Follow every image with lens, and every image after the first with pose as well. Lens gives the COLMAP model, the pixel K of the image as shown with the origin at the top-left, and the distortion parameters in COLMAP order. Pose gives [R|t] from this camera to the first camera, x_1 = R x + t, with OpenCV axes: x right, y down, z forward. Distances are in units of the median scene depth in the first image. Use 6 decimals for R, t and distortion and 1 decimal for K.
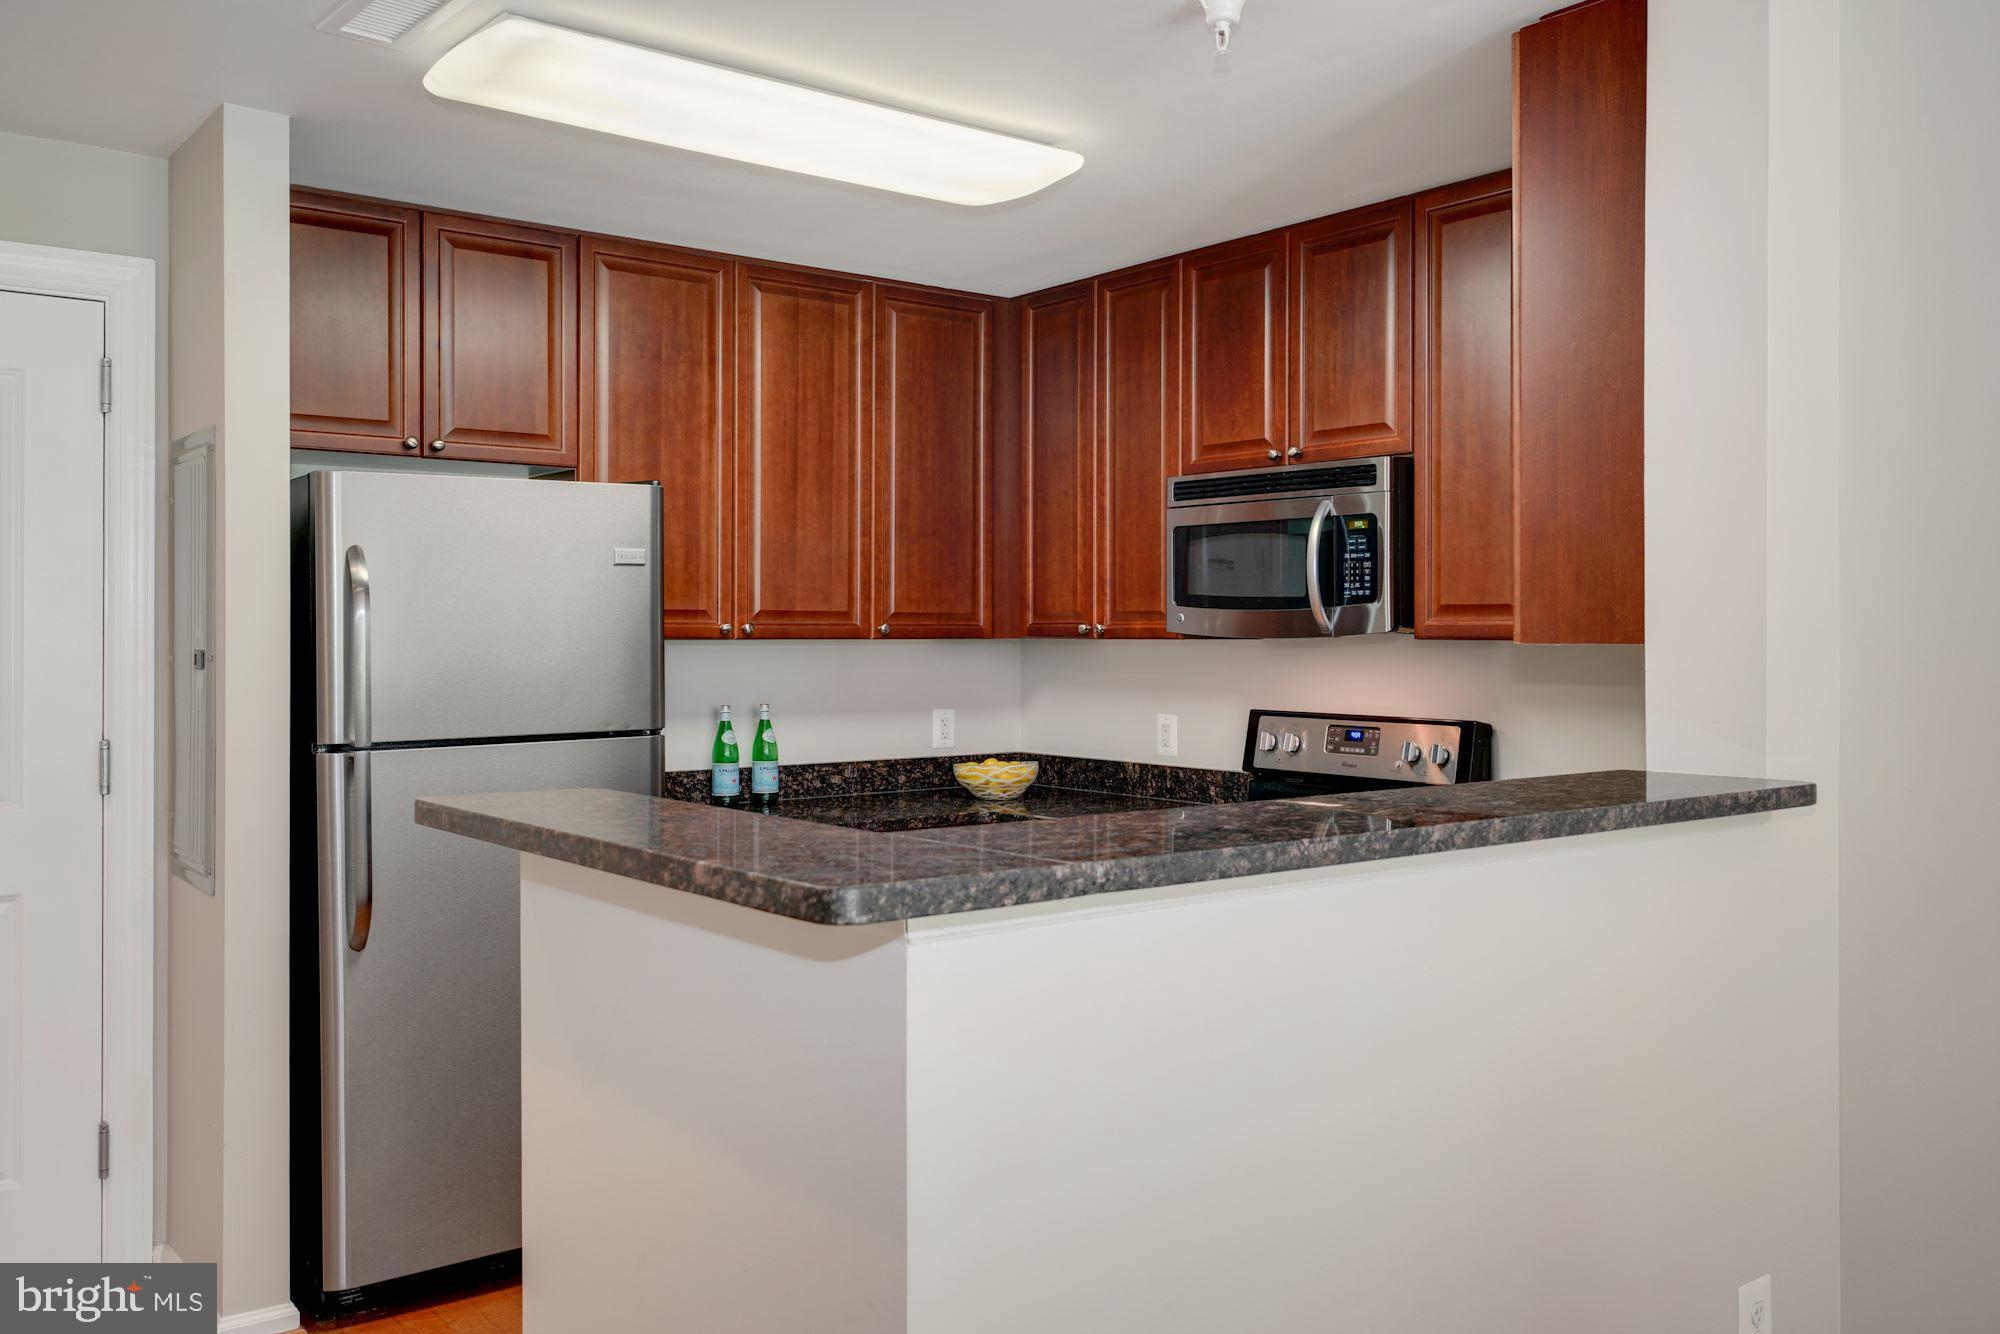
lens RADIAL K [[1631.0, 0, 998.3], [0, 1631.0, 636.1], [0, 0, 1]] dist [-0.010774, 0.001218]
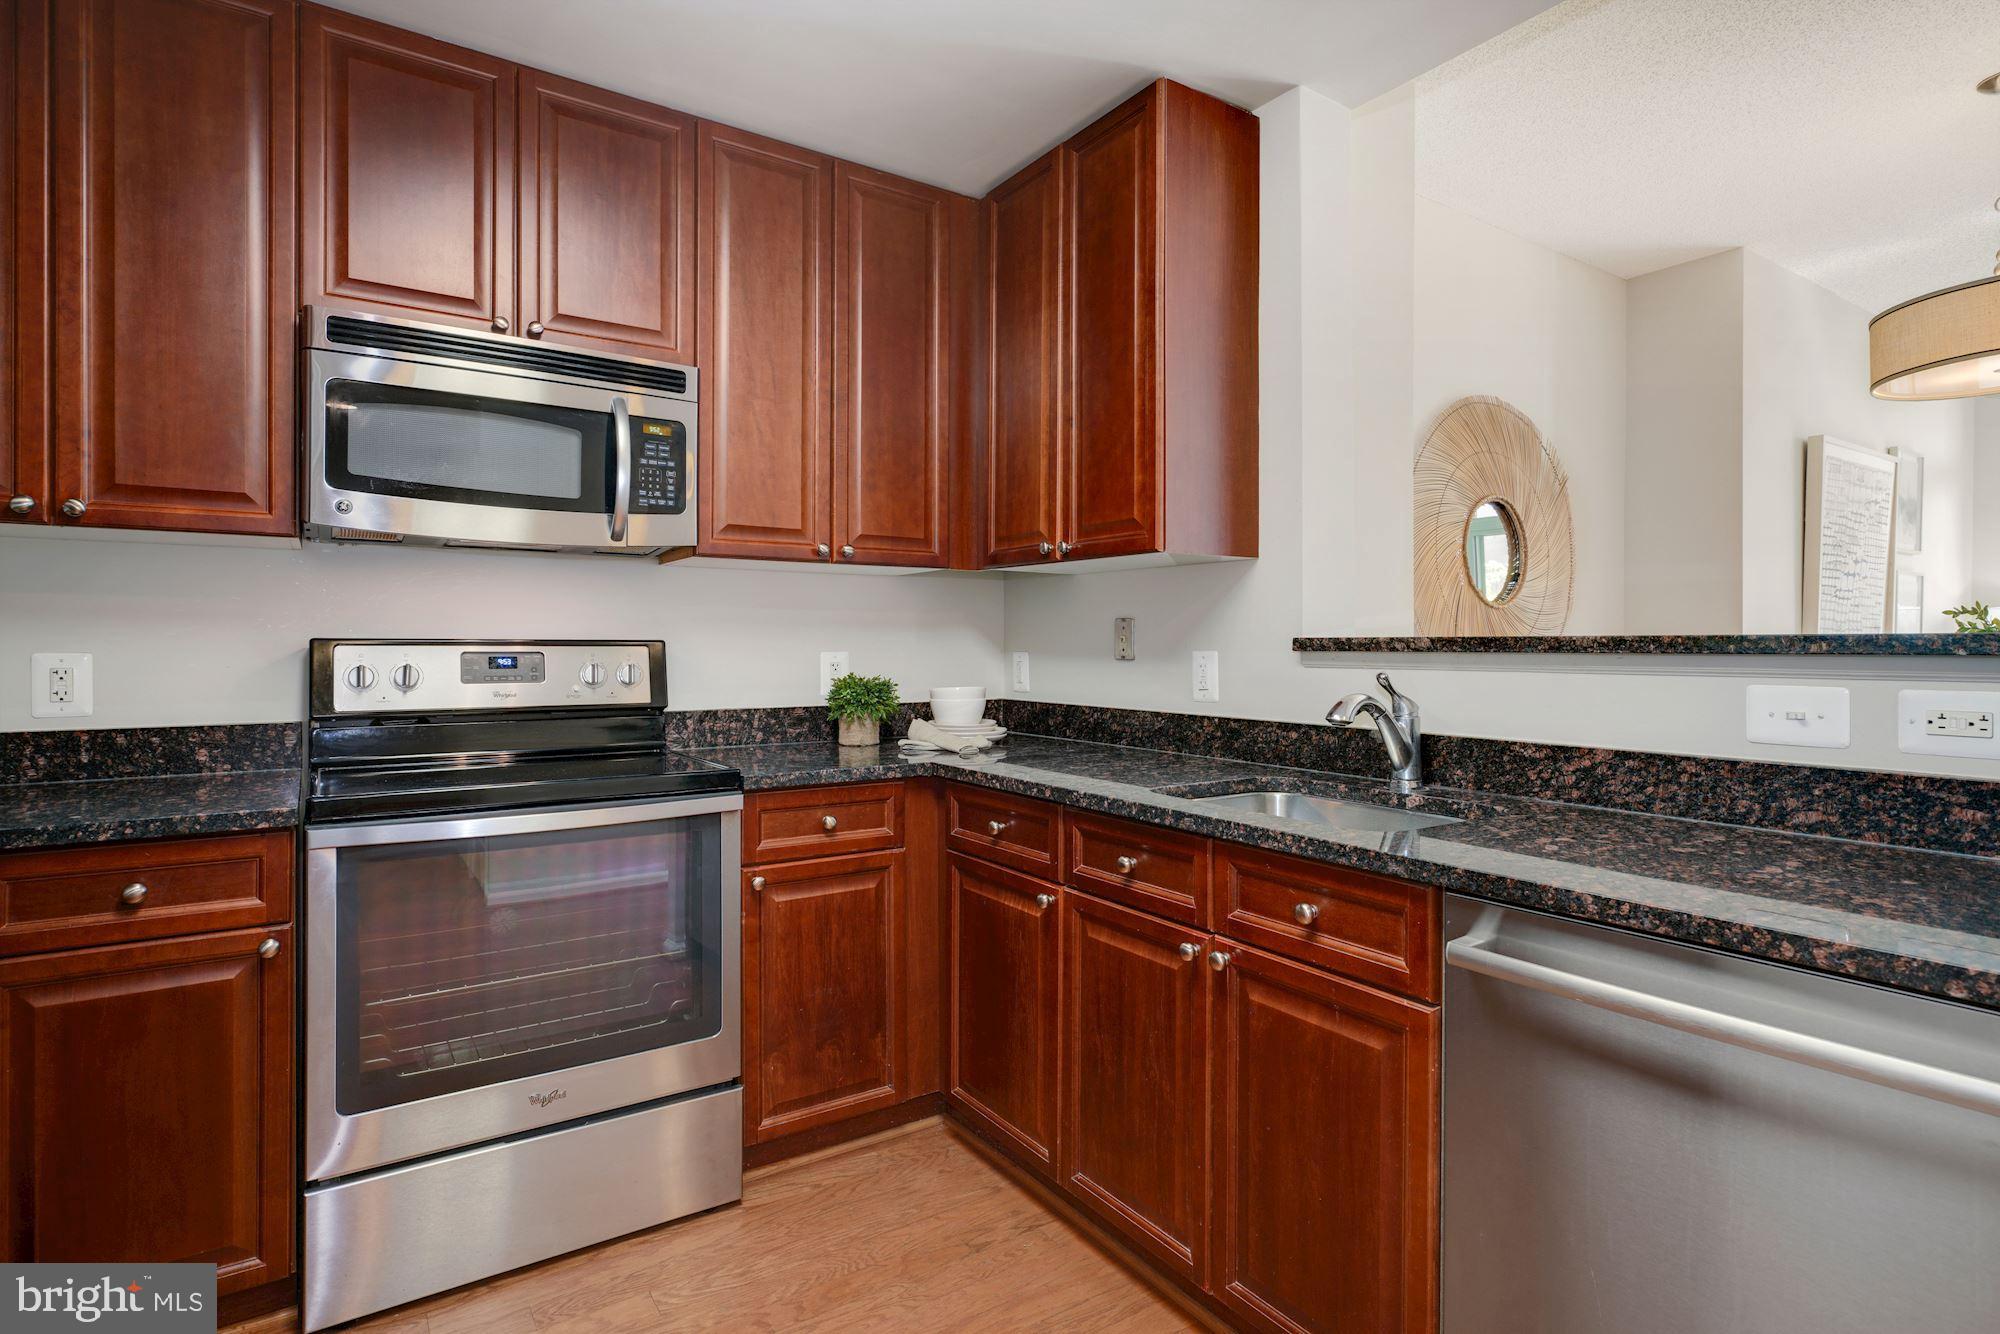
lens RADIAL K [[1016.7, 0, 1004.8], [0, 1016.7, 647.6], [0, 0, 1]] dist [0.000653, 0.001498]
pose [[0.072165, -0.004139, 0.997384, -0.298960], [-0.001484, 0.999990, 0.004257, 0.046480], [-0.997392, -0.001788, 0.072158, 0.634291]]
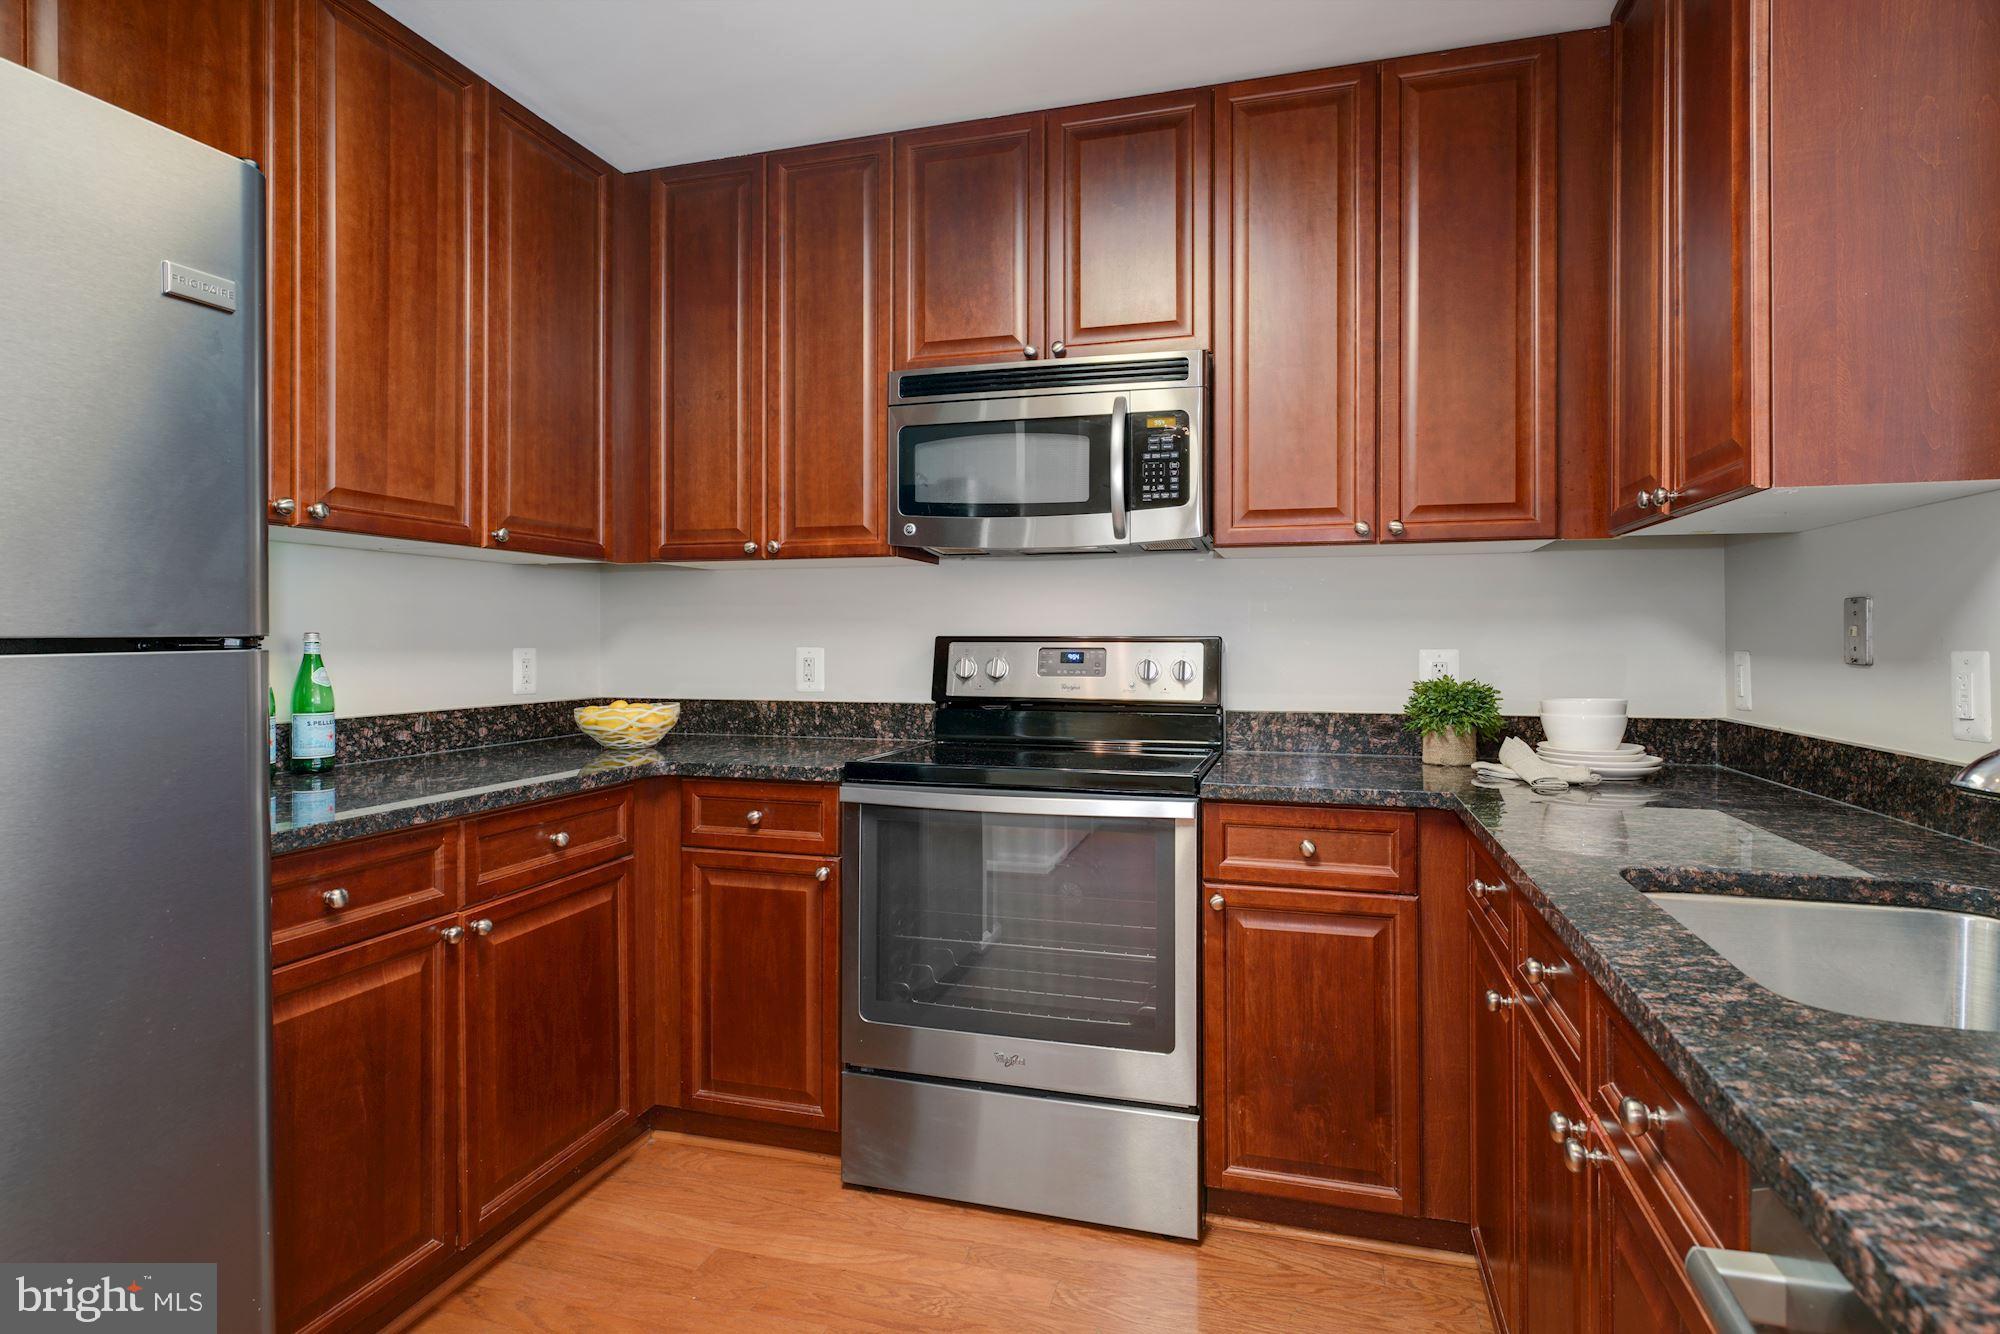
lens RADIAL K [[1040.9, 0, 996.5], [0, 1040.9, 641.2], [0, 0, 1]] dist [0.002441, 0.000692]
pose [[0.816731, -0.000877, 0.577018, -0.168155], [0.000746, 1.000000, 0.000464, 0.047239], [-0.577018, 0.000052, 0.816731, 0.476756]]
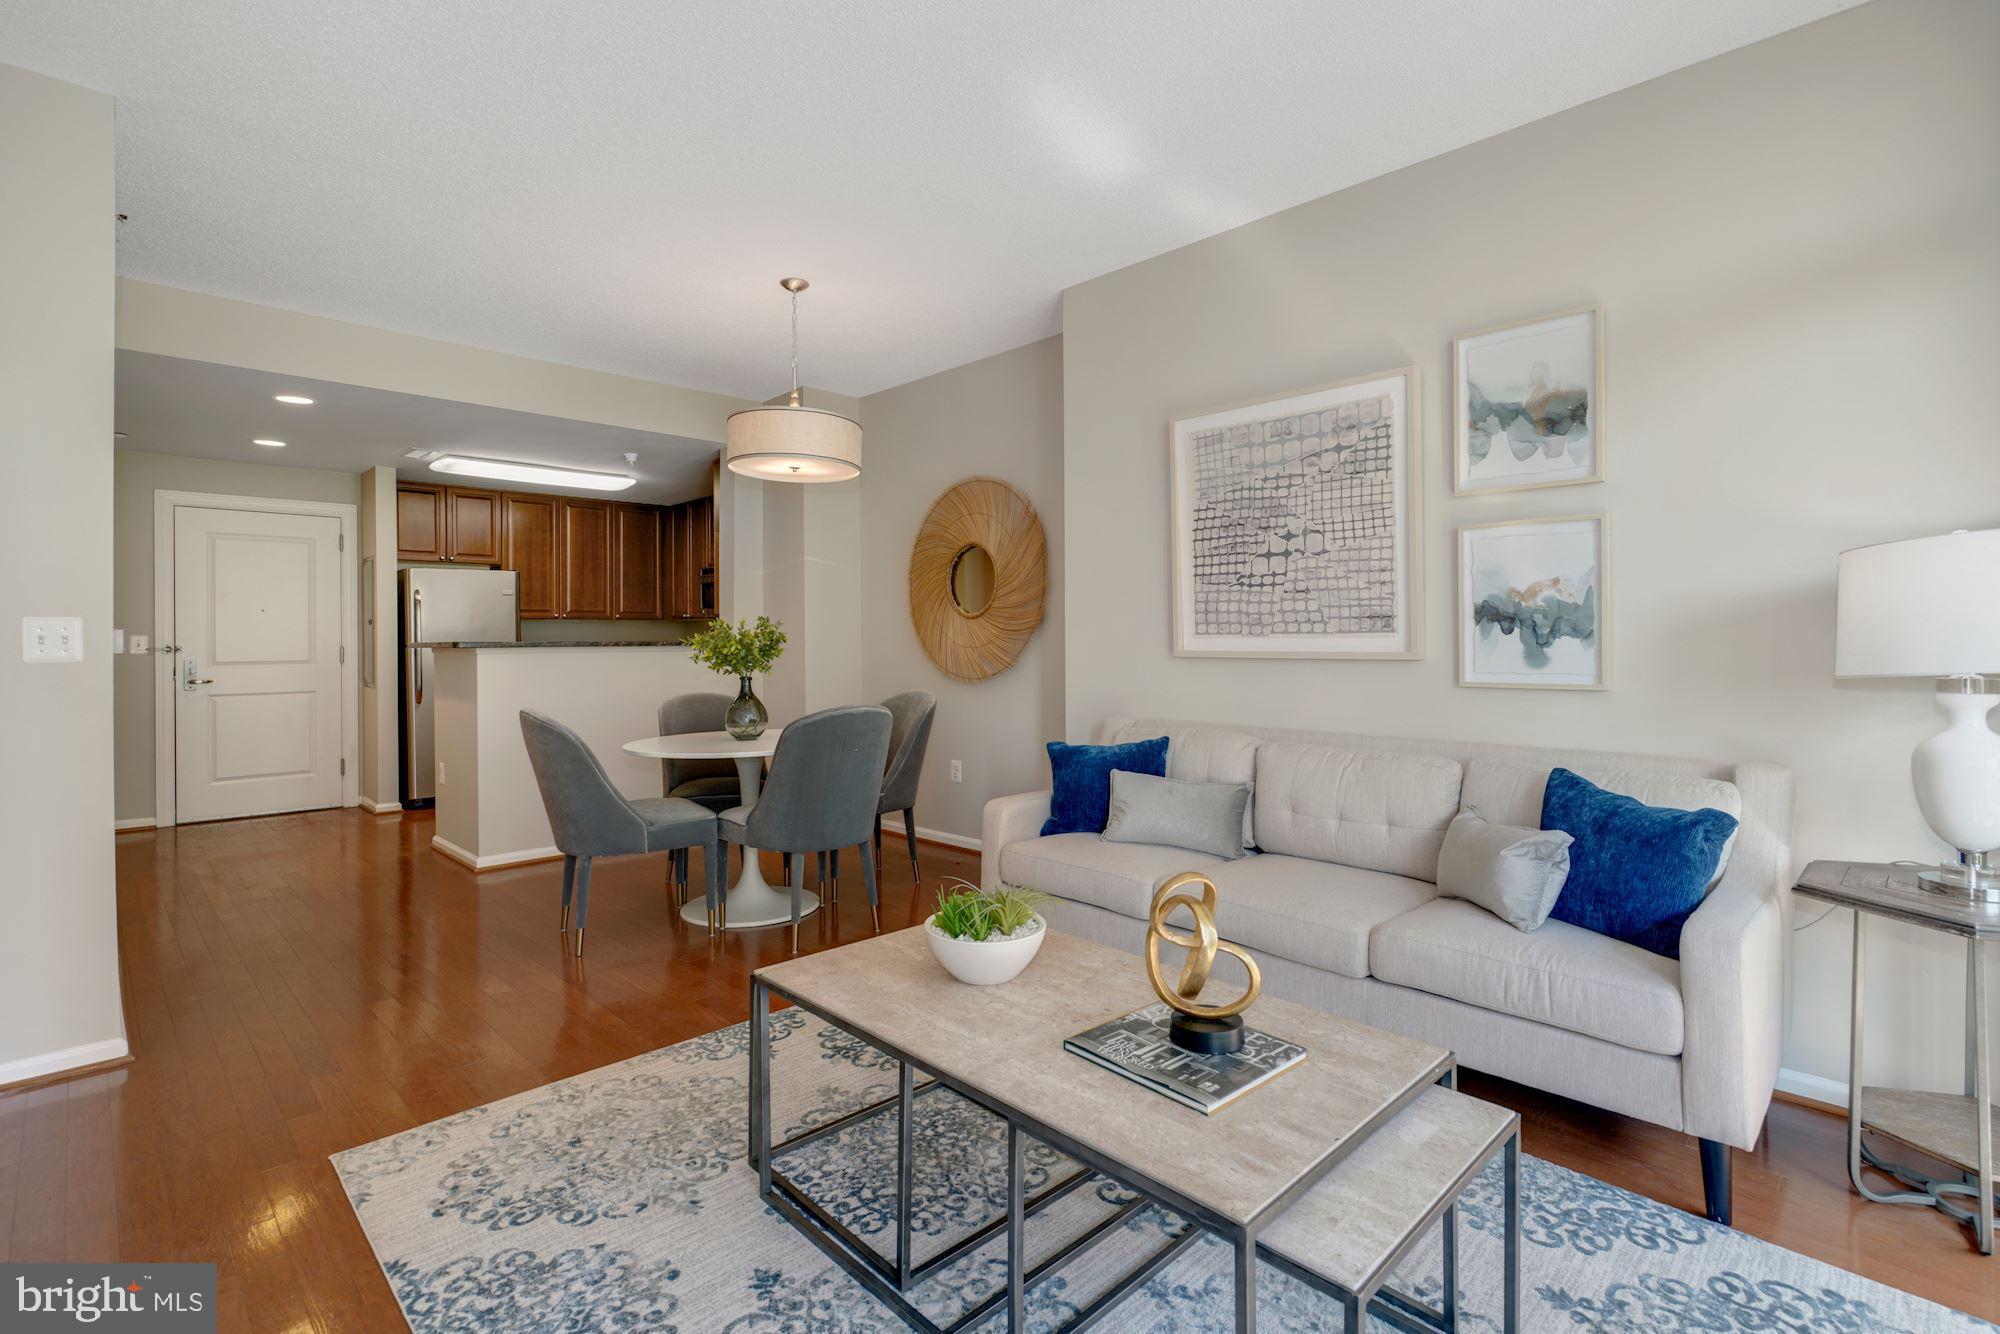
lens RADIAL K [[920.7, 0, 999.7], [0, 920.7, 644.4], [0, 0, 1]] dist [-0.004143, 0.001194]
pose [[0.993322, -0.007629, 0.115122, 0.452198], [0.006995, 0.999958, 0.005910, 0.043214], [-0.115162, -0.005066, 0.993334, -0.810373]]
